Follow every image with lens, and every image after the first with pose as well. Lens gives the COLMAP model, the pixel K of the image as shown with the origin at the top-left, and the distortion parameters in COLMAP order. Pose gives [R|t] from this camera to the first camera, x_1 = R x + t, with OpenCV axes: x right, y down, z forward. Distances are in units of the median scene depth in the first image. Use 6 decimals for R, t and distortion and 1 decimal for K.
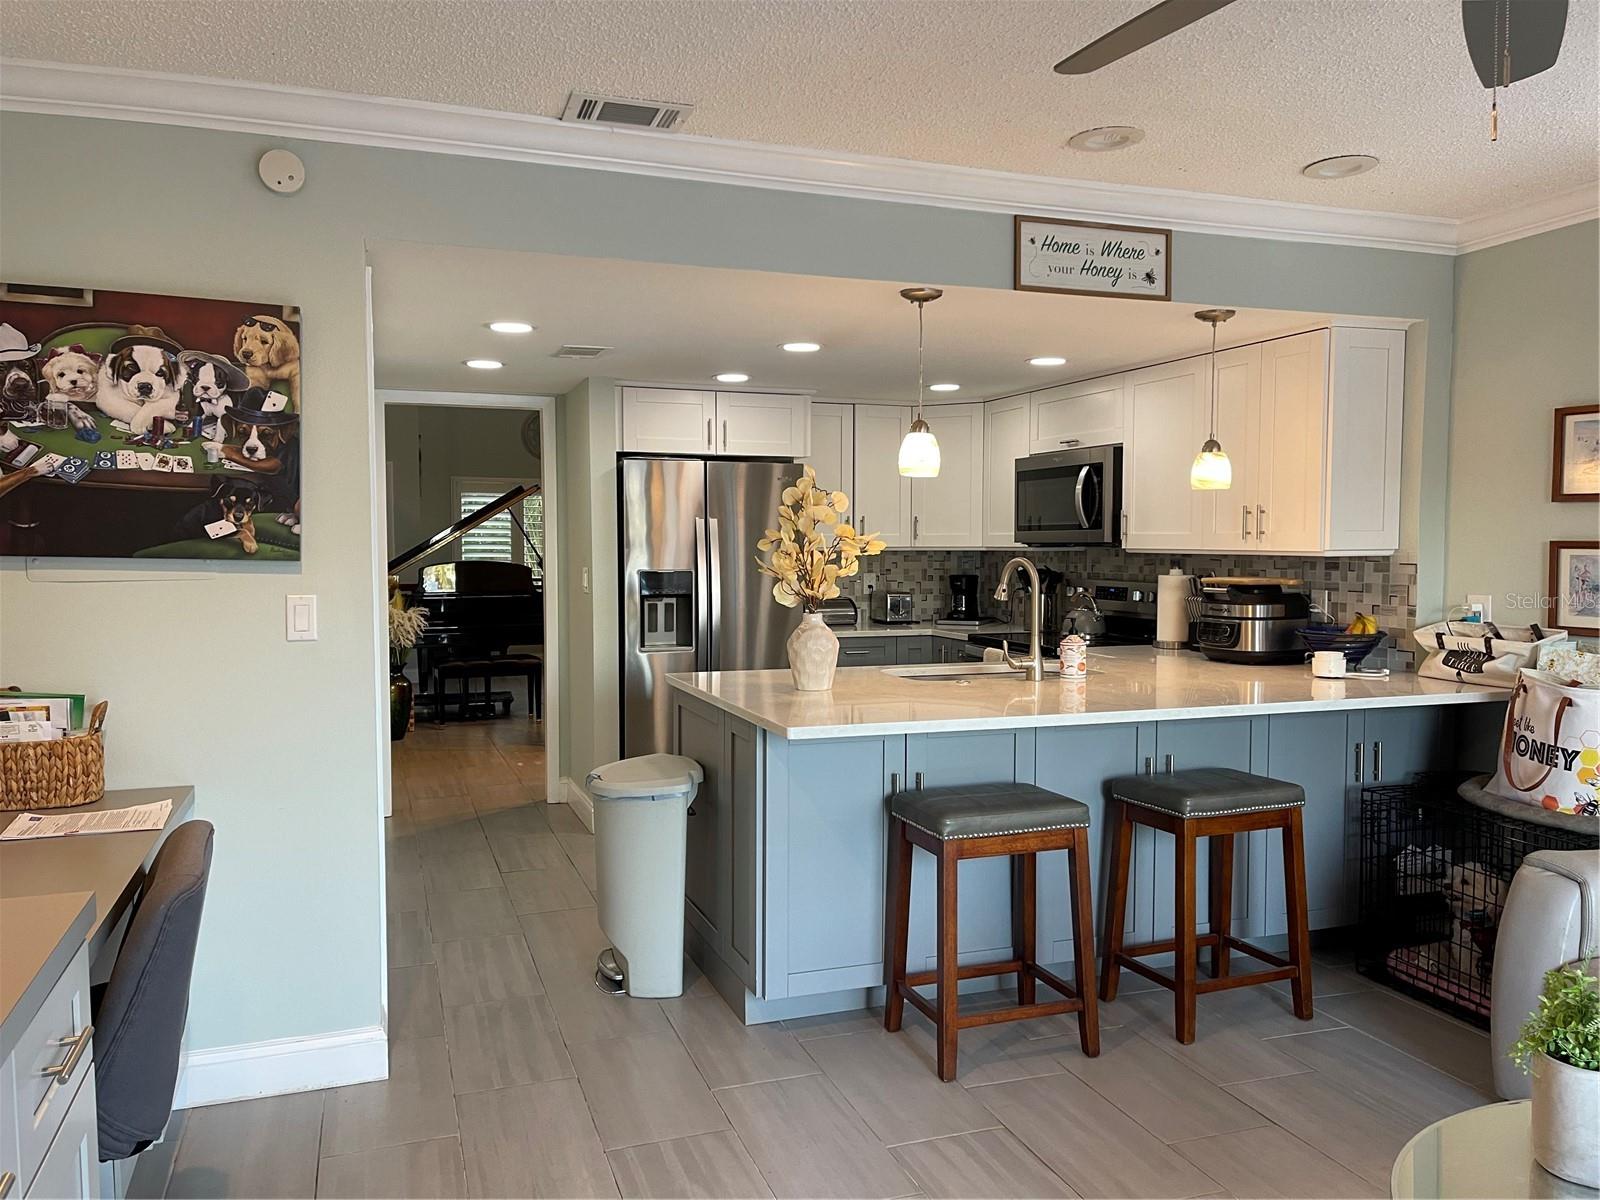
lens RADIAL K [[1192.5, 0, 769.8], [0, 1192.5, 615.7], [0, 0, 1]] dist [0.025994, -0.046509]
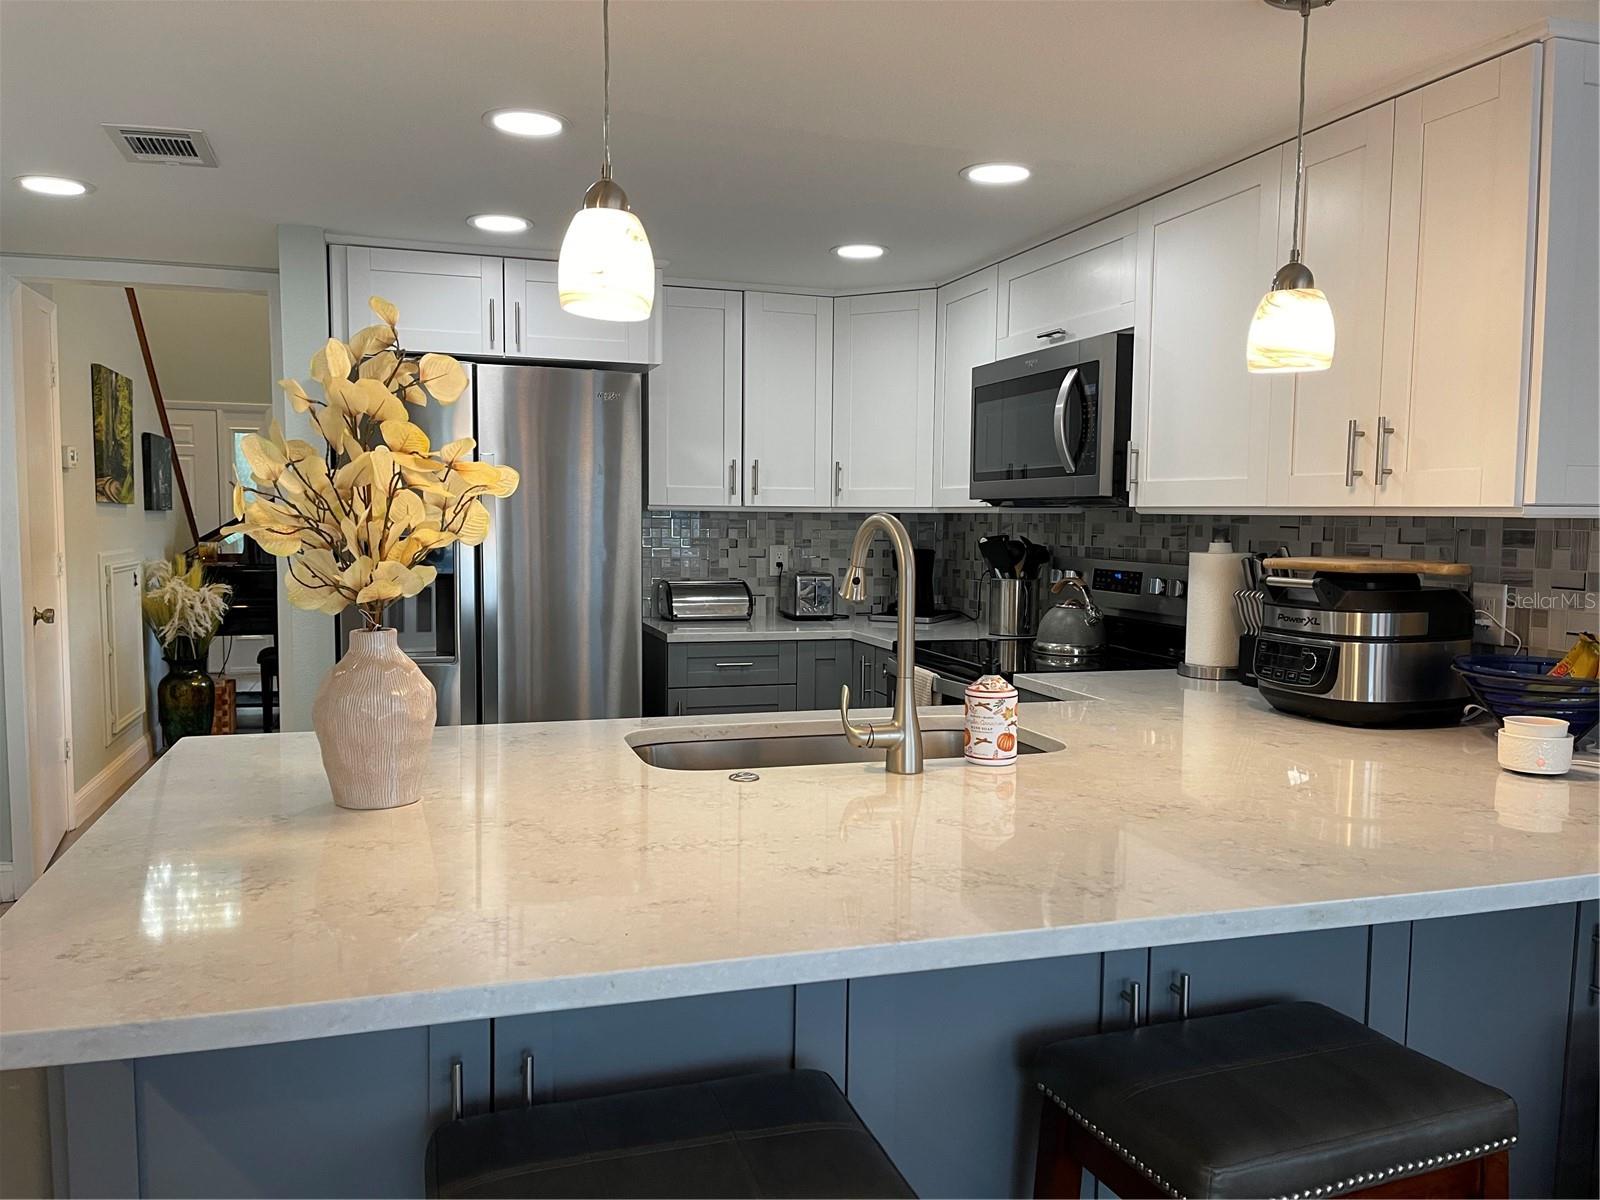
lens RADIAL K [[1200.4, 0, 794.5], [0, 1200.4, 622.7], [0, 0, 1]] dist [0.039437, -0.002374]
pose [[0.999653, 0.012153, -0.023363, 0.168259], [-0.011485, 0.999527, 0.028528, -0.016422], [0.023699, -0.028250, 0.999320, 0.465811]]
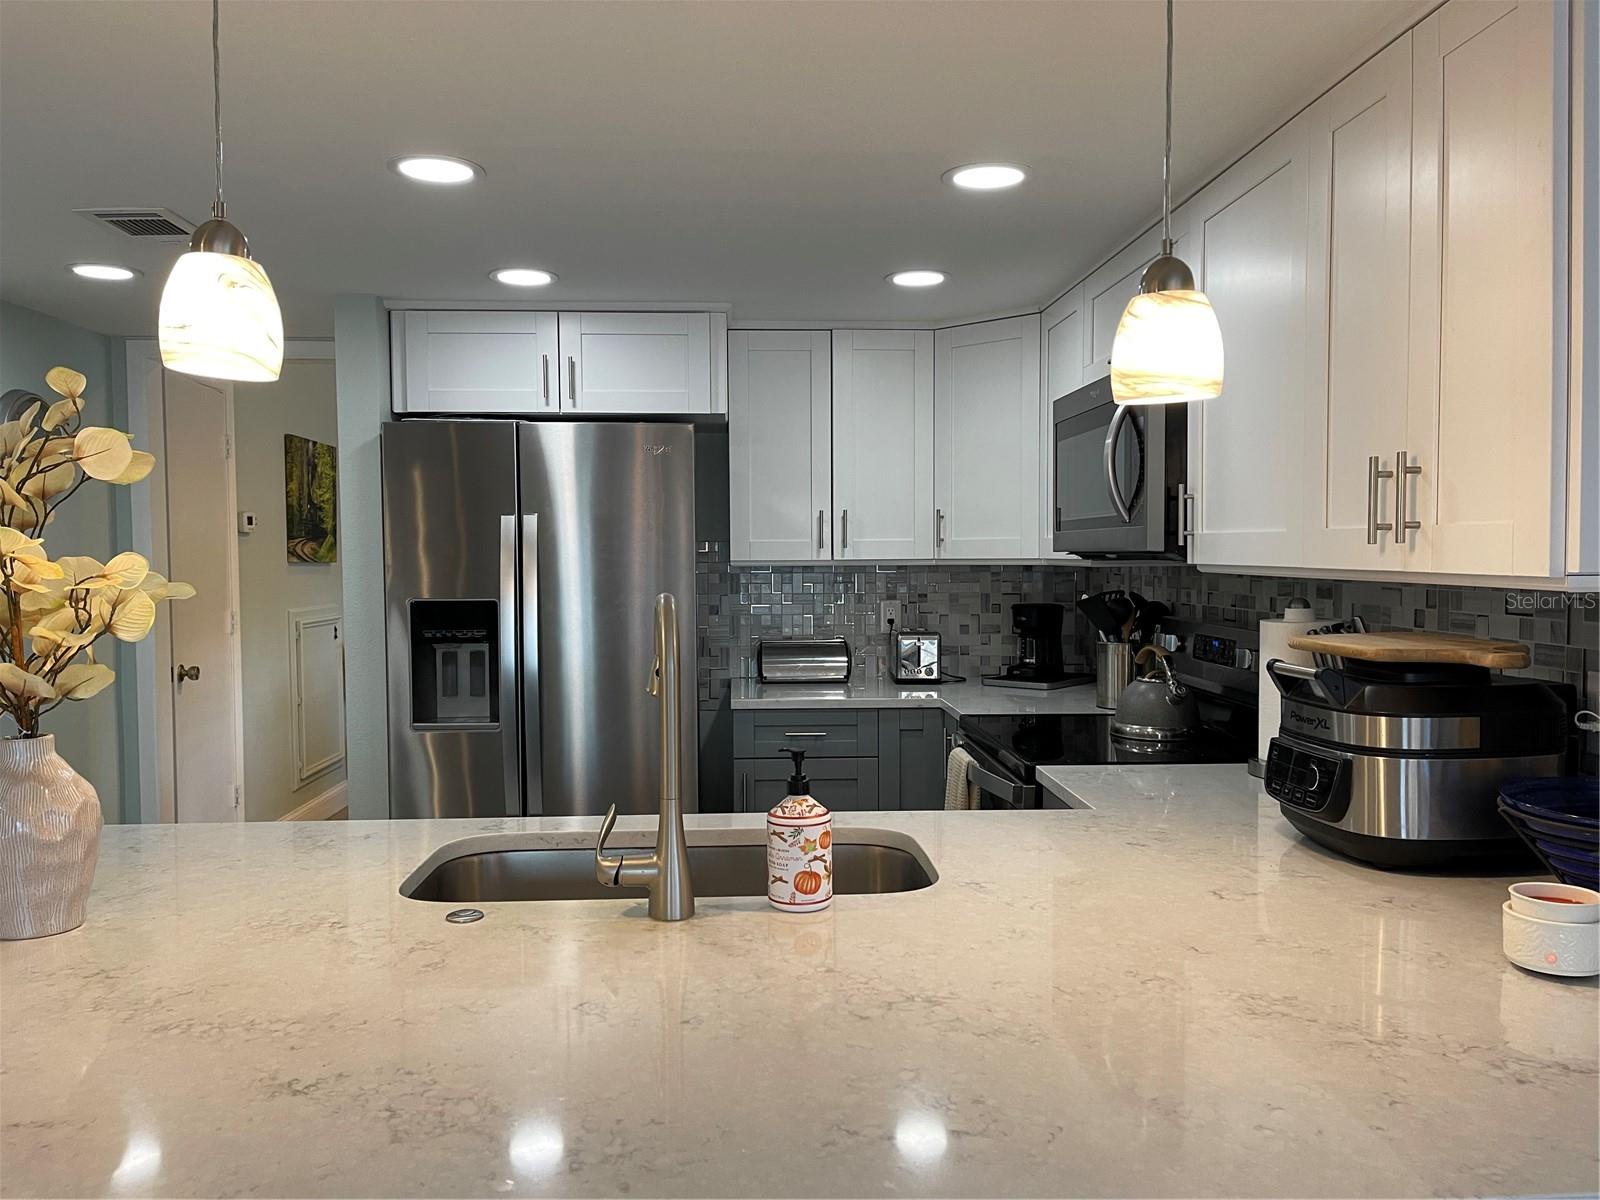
lens RADIAL K [[1207.5, 0, 787.4], [0, 1207.5, 608.7], [0, 0, 1]] dist [0.090242, -0.105410]
pose [[0.958462, 0.007596, -0.285118, 0.328794], [-0.011151, 0.999879, -0.010848, -0.036339], [0.285001, 0.013576, 0.958431, 0.566156]]
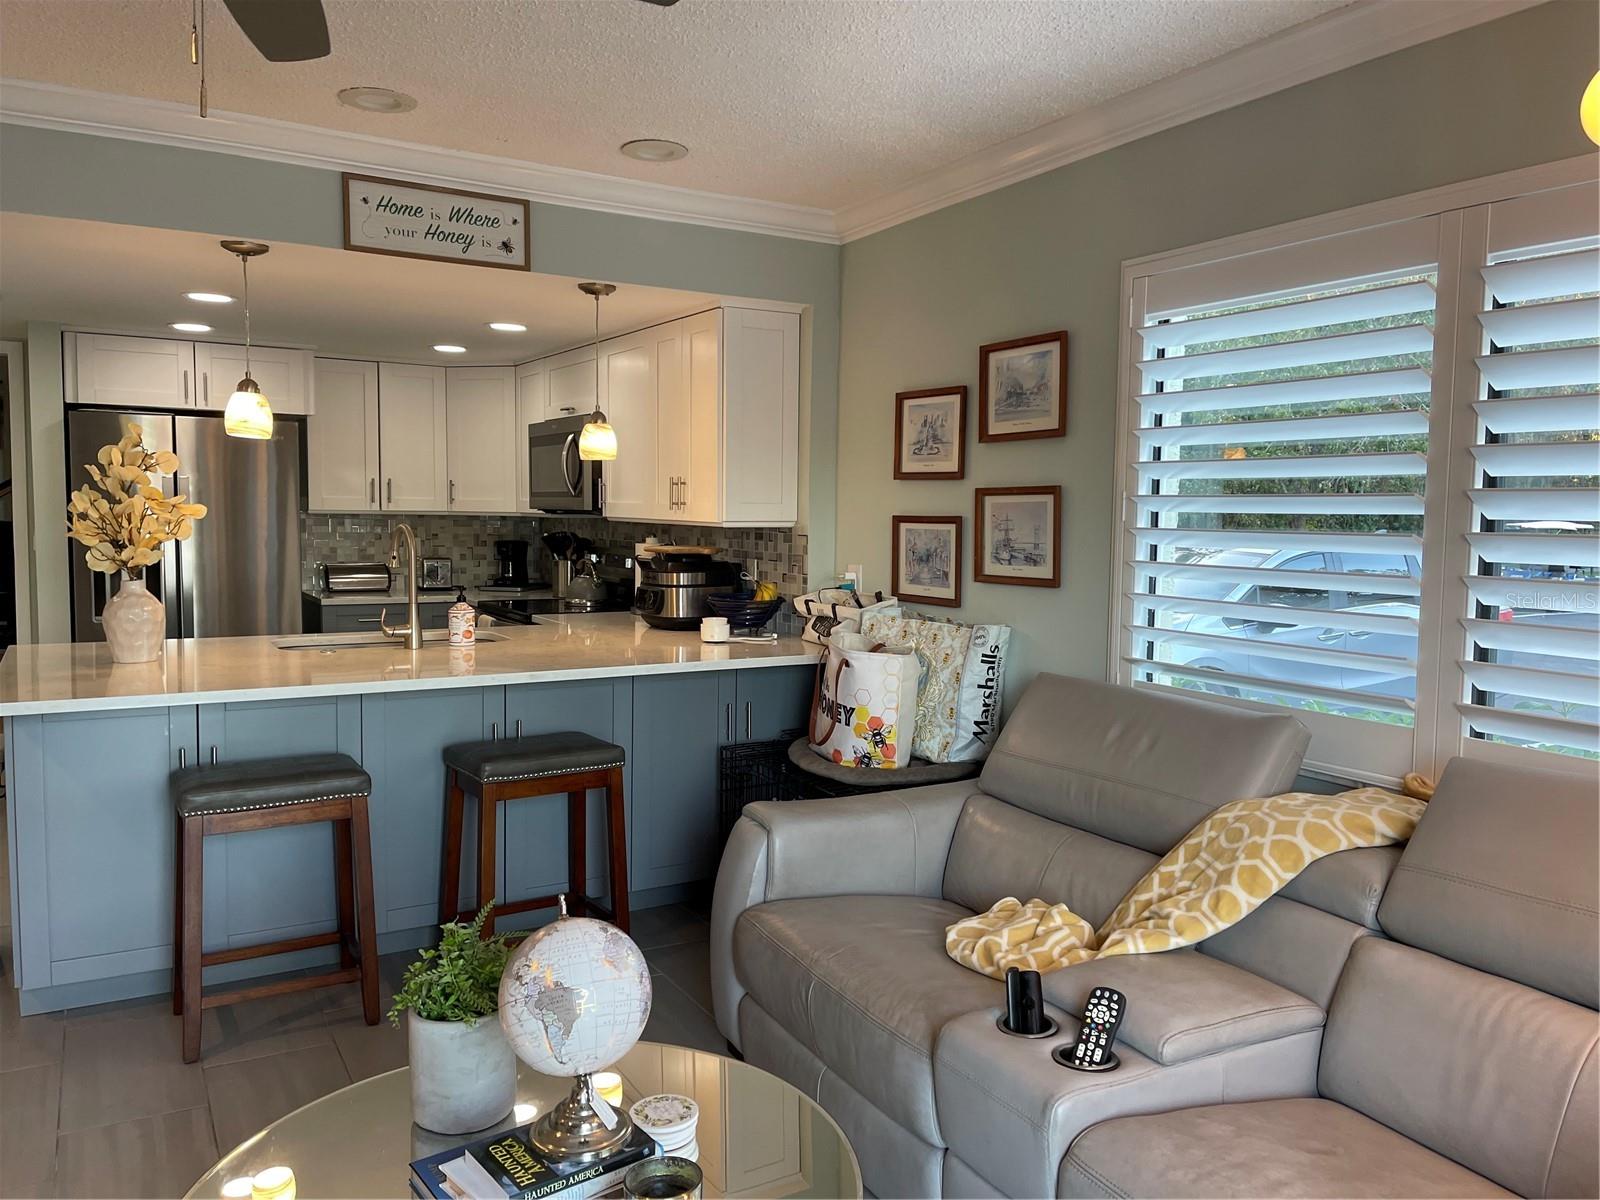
lens RADIAL K [[1197.2, 0, 830.1], [0, 1197.2, 603.4], [0, 0, 1]] dist [0.067201, -0.100929]
pose [[0.974956, -0.003067, 0.222376, 0.300303], [-0.001219, 0.999816, 0.019136, -0.002525], [-0.222394, -0.018928, 0.974773, -0.045455]]
